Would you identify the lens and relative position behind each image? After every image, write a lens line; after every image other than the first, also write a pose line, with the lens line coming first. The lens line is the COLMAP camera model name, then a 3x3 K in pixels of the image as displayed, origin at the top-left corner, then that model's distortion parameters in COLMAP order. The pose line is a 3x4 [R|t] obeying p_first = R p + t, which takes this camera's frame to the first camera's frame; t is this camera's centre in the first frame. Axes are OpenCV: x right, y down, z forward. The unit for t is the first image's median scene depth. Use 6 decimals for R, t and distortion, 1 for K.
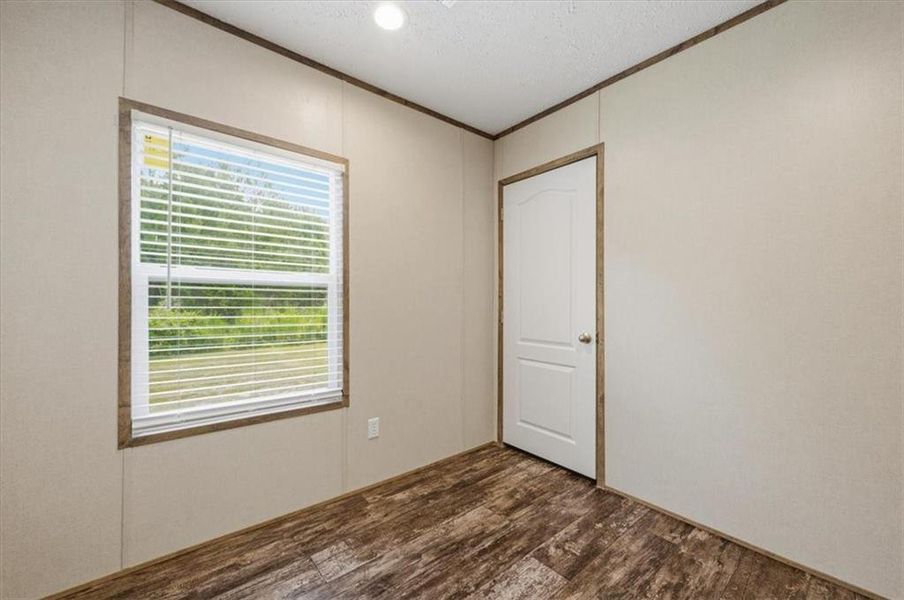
lens RADIAL K [[364.5, 0, 451.4], [0, 364.5, 297.8], [0, 0, 1]] dist [0.002702, 0.000330]
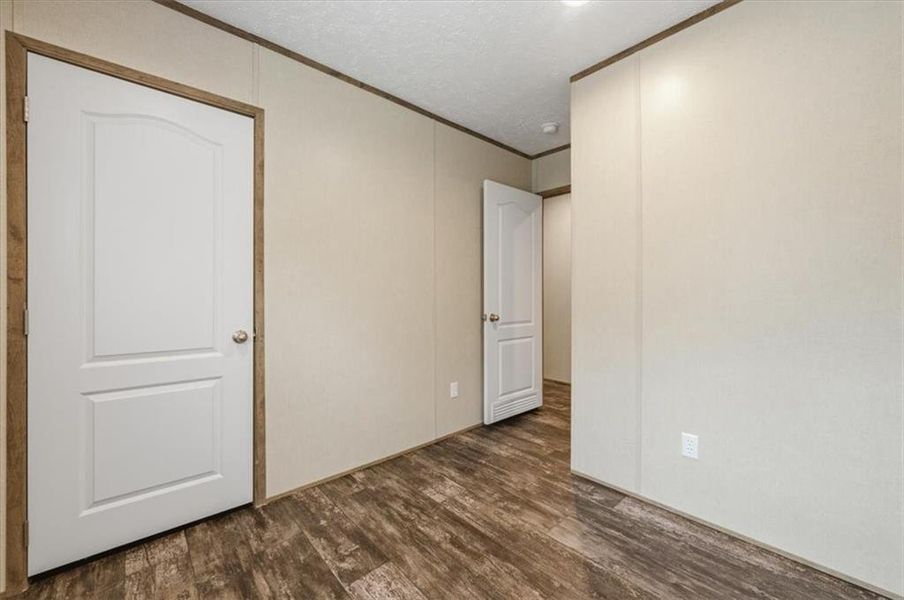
lens RADIAL K [[364.5, 0, 451.4], [0, 364.5, 297.8], [0, 0, 1]] dist [0.002702, 0.000330]
pose [[-0.050861, -0.003402, 0.998700, -0.500202], [-0.011376, 0.999931, 0.002827, 0.017489], [-0.998641, -0.011218, -0.050896, 0.618628]]
